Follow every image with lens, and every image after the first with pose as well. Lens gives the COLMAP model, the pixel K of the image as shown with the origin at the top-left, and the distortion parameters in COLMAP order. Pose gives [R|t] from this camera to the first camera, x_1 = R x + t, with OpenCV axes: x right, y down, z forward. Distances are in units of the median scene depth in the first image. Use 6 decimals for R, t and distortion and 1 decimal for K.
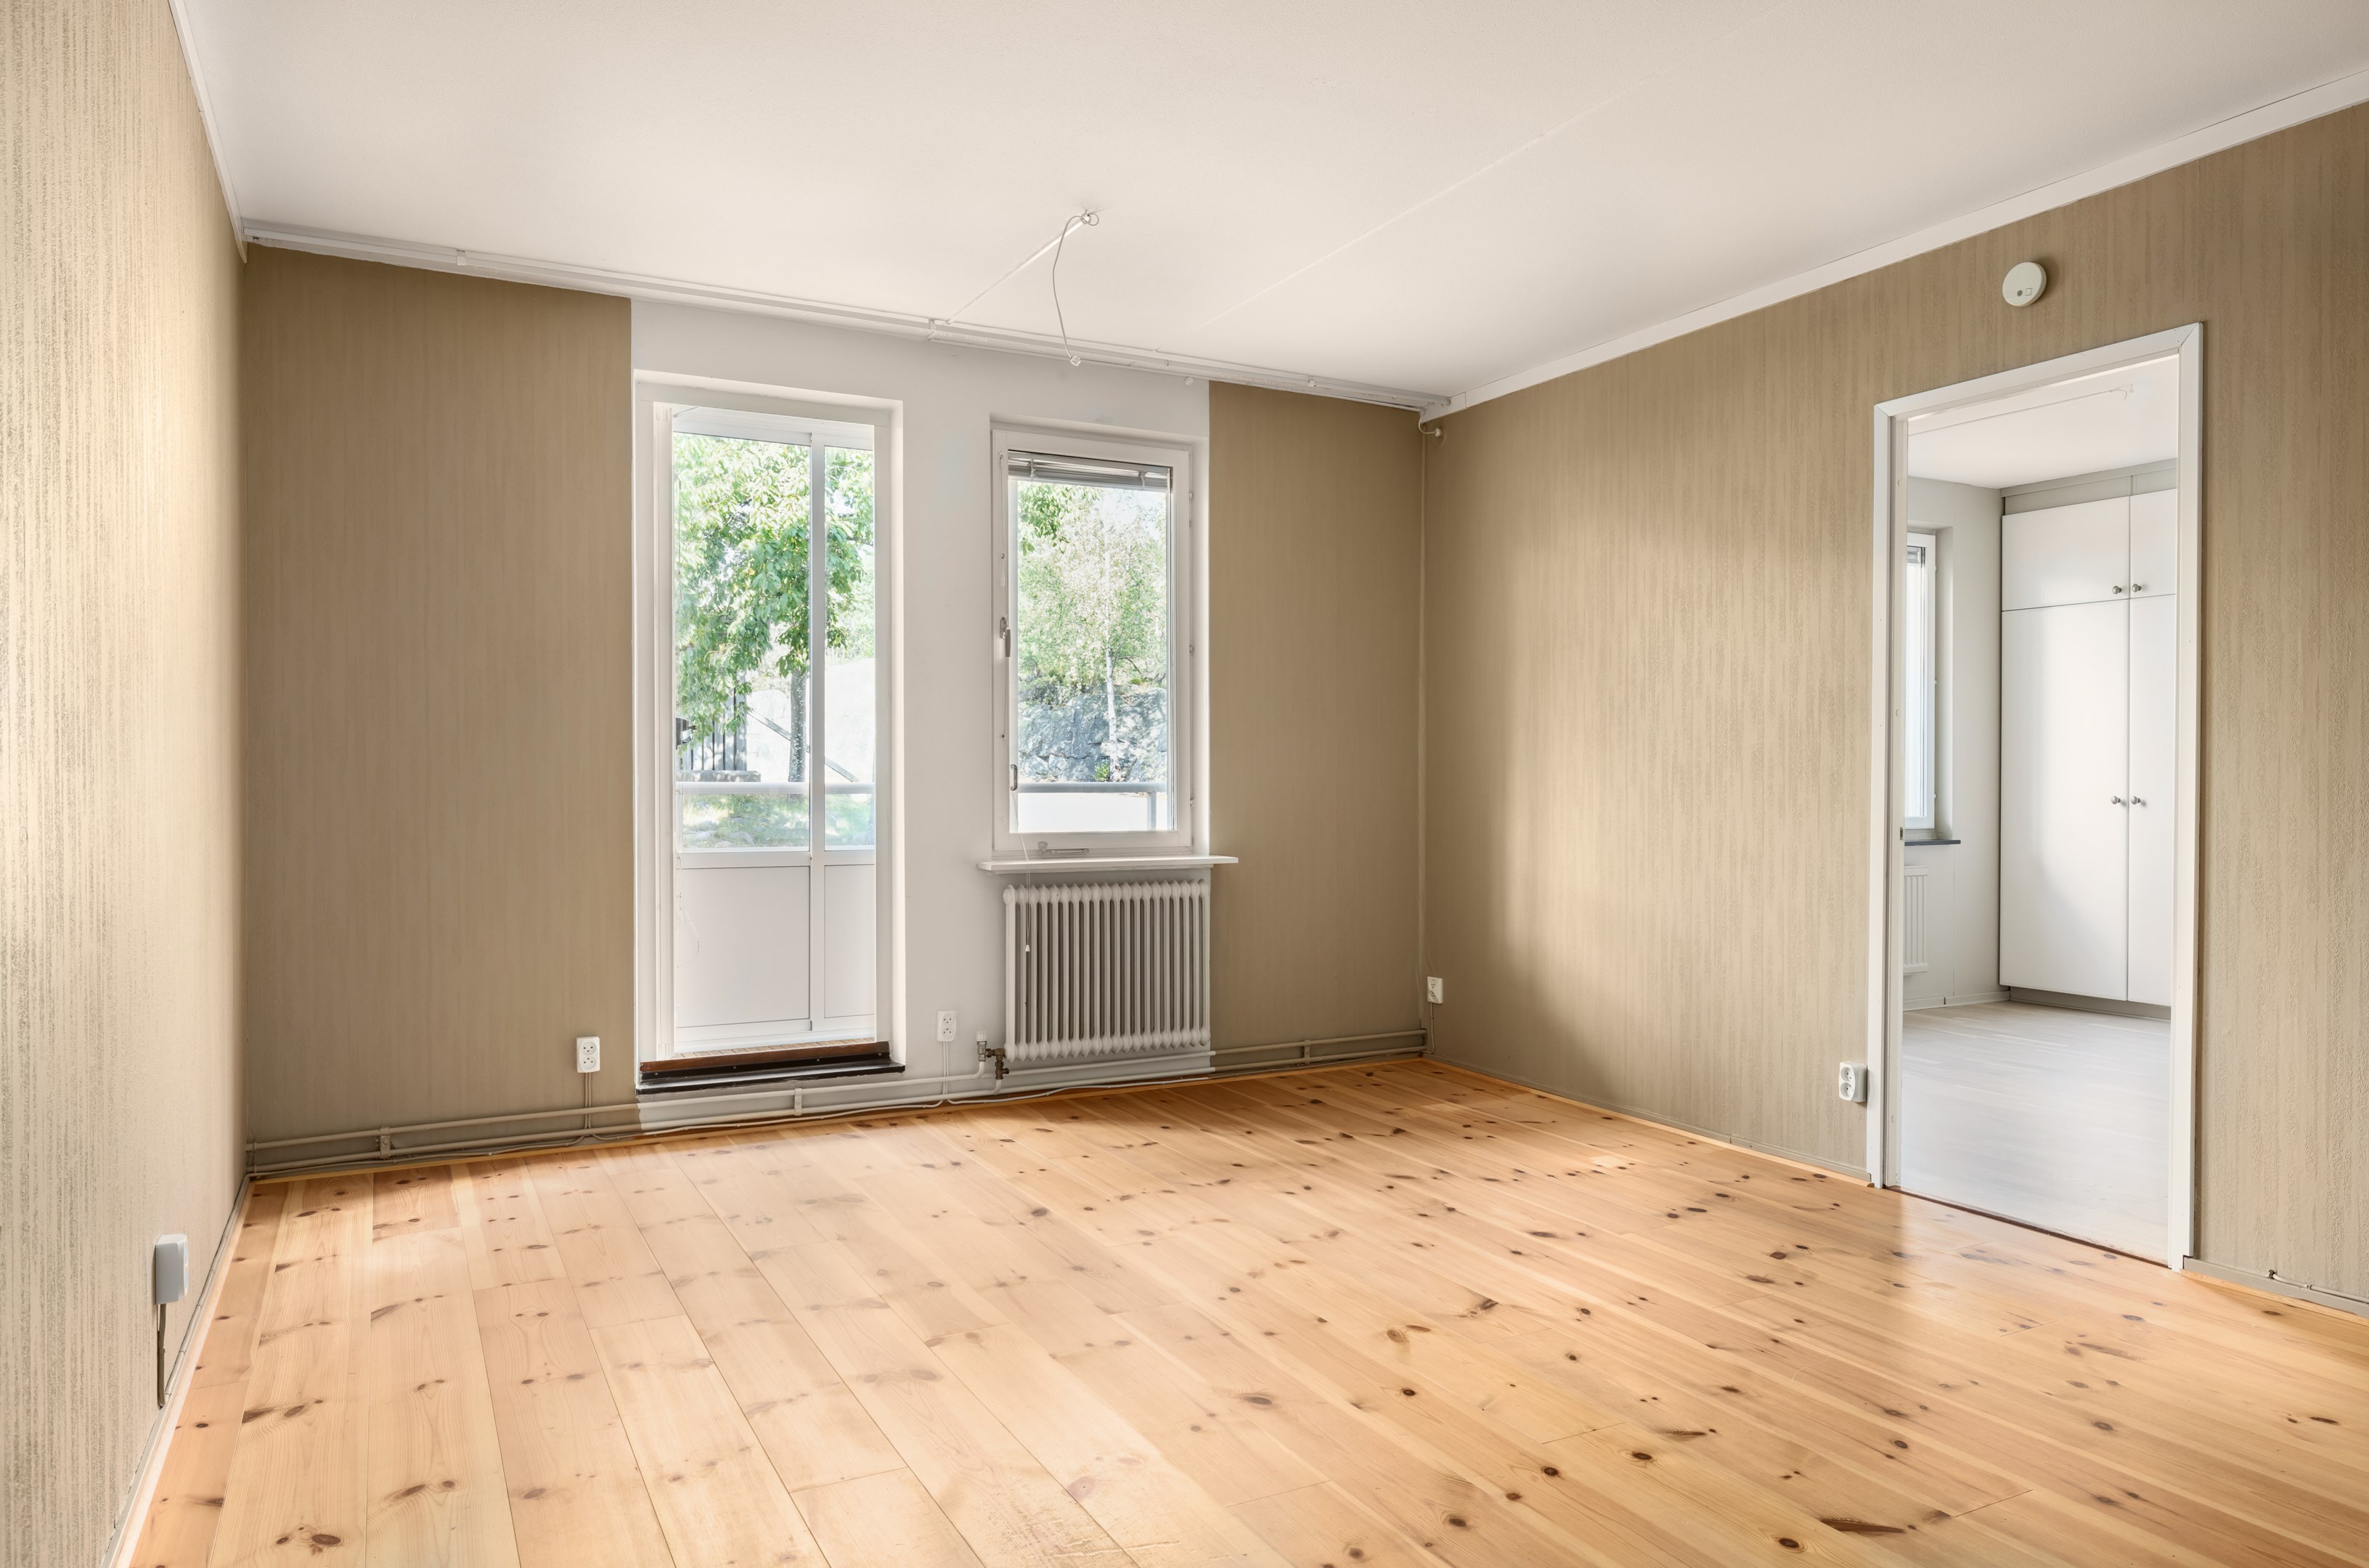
lens RADIAL K [[1514.6, 0, 1185.3], [0, 1514.6, 781.5], [0, 0, 1]] dist [-0.001796, -0.000568]
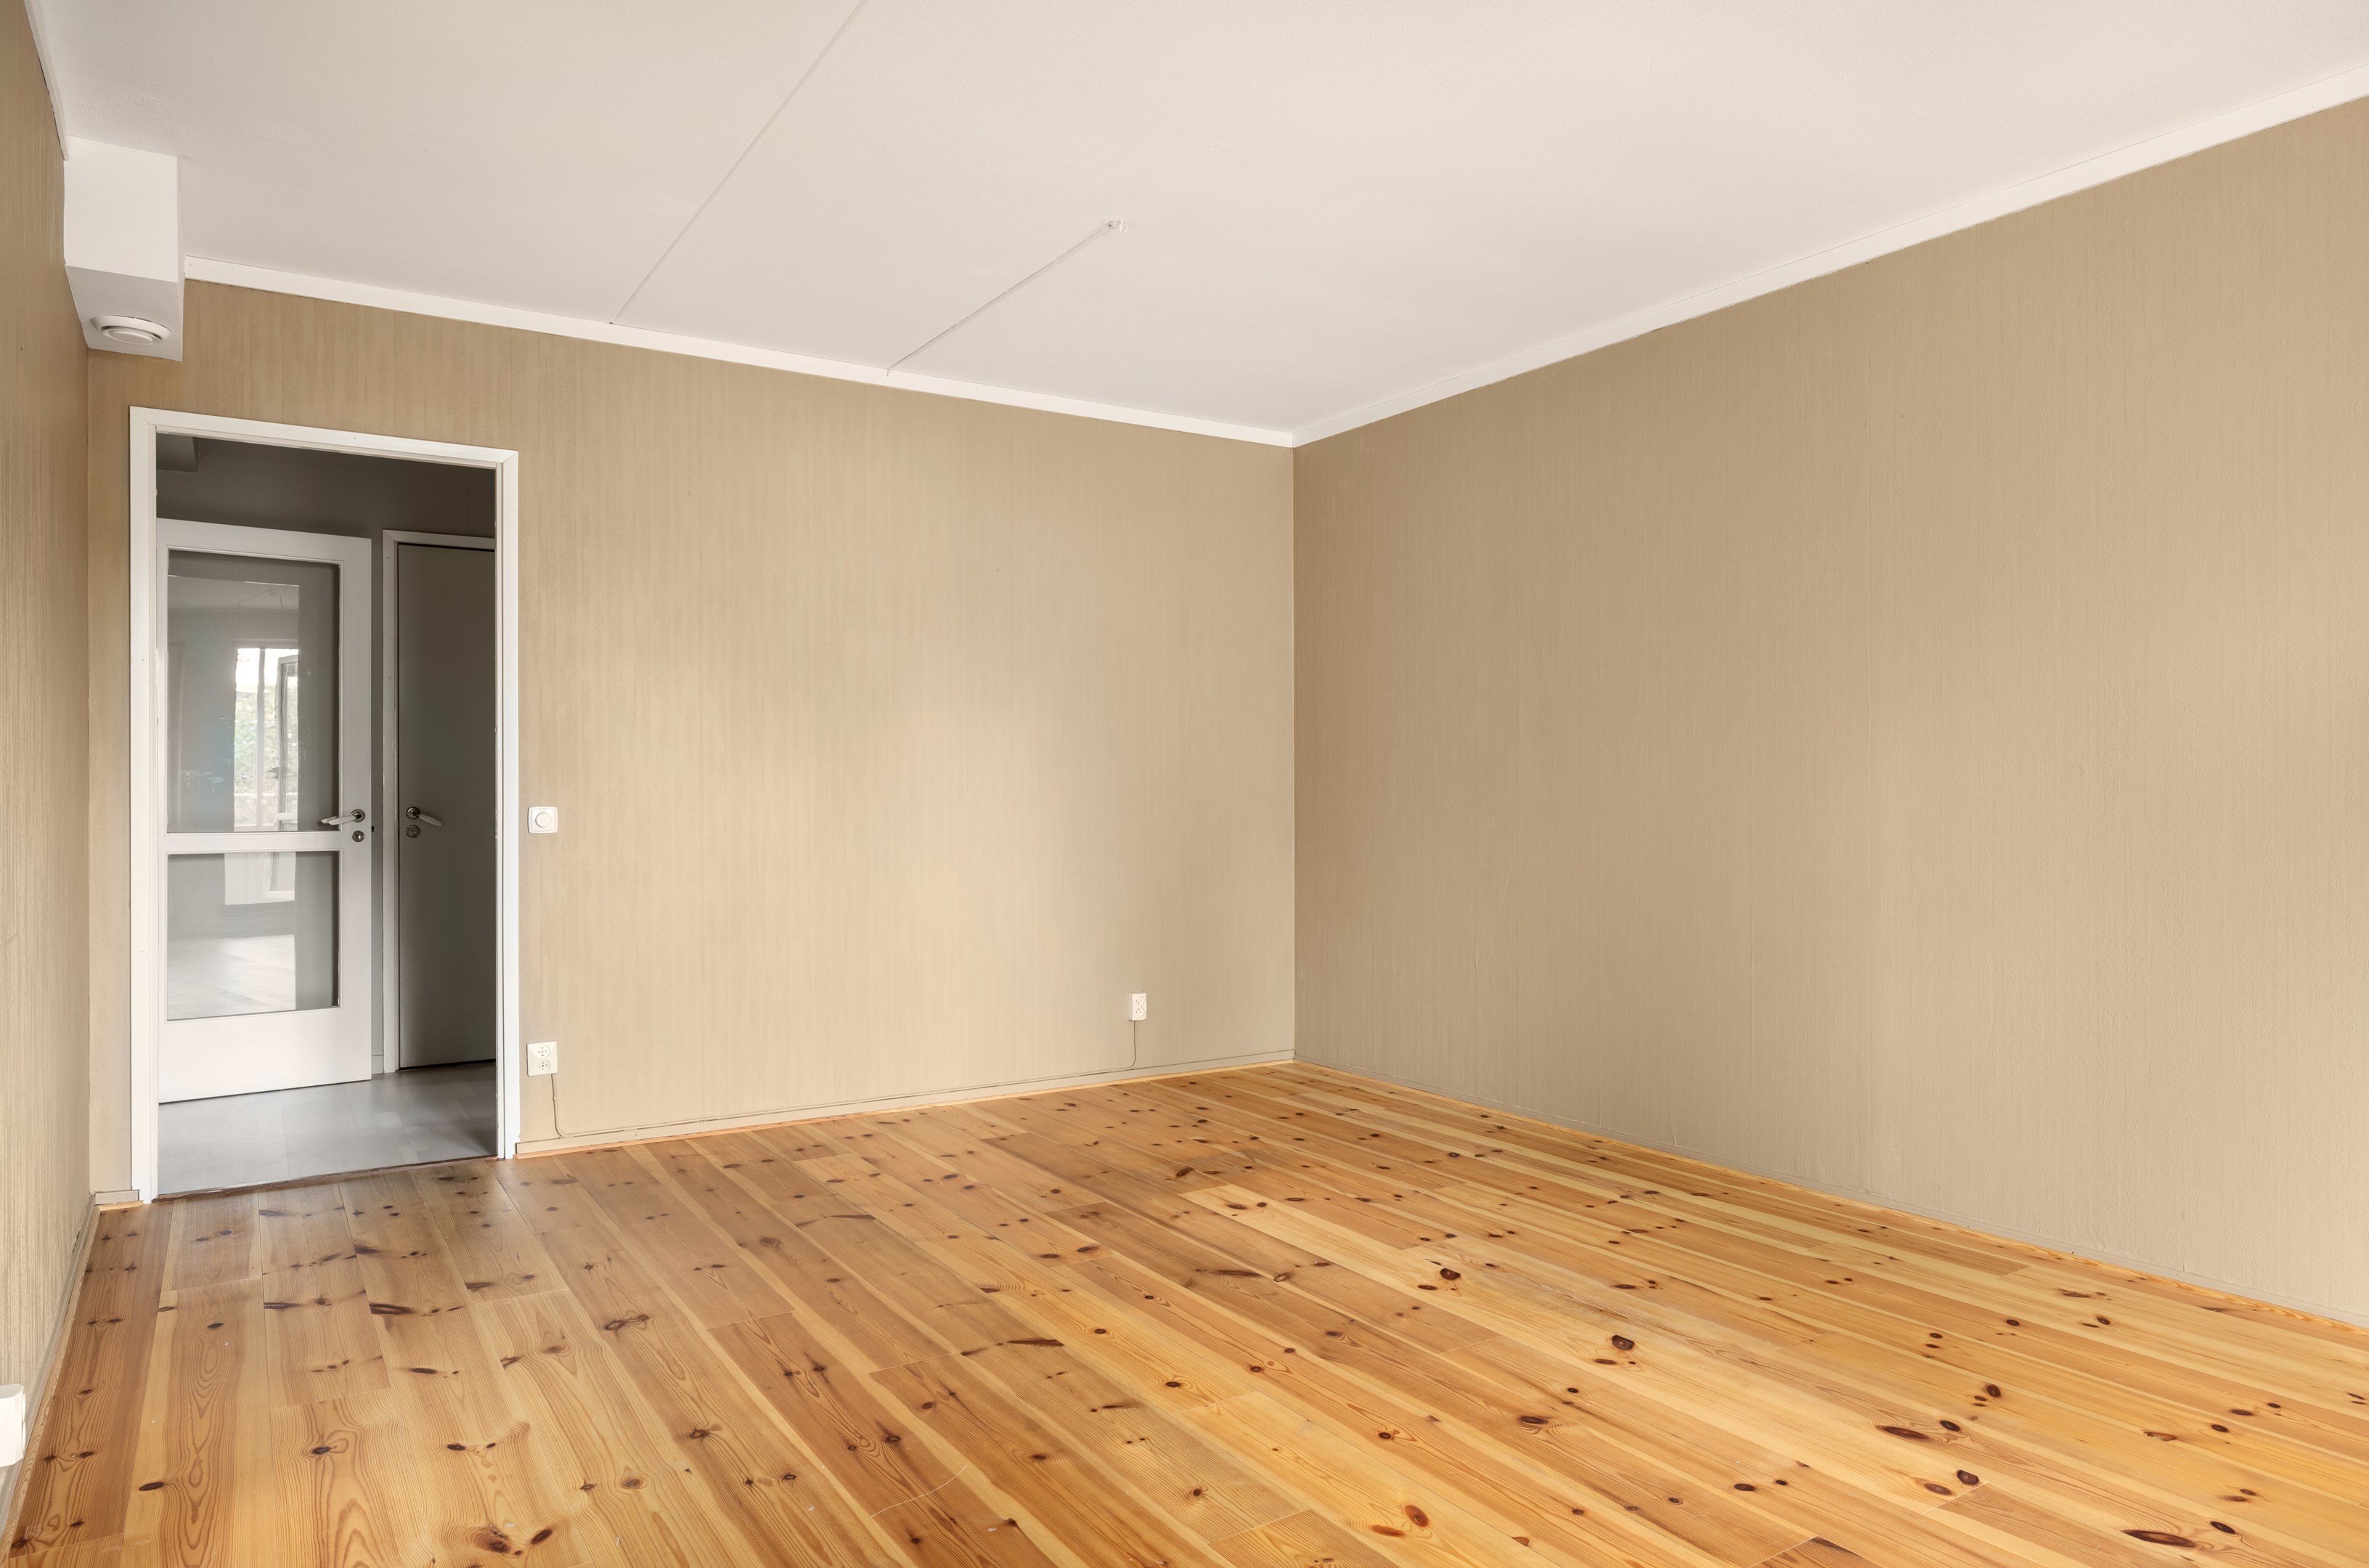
lens RADIAL K [[1514.6, 0, 1184.5], [0, 1514.6, 788.7], [0, 0, 1]] dist [-0.001796, -0.000568]
pose [[-0.996043, -0.000066, -0.088873, 0.365988], [-0.000247, 0.999998, 0.002029, -0.004377], [0.088873, 0.002043, -0.996041, 1.978579]]
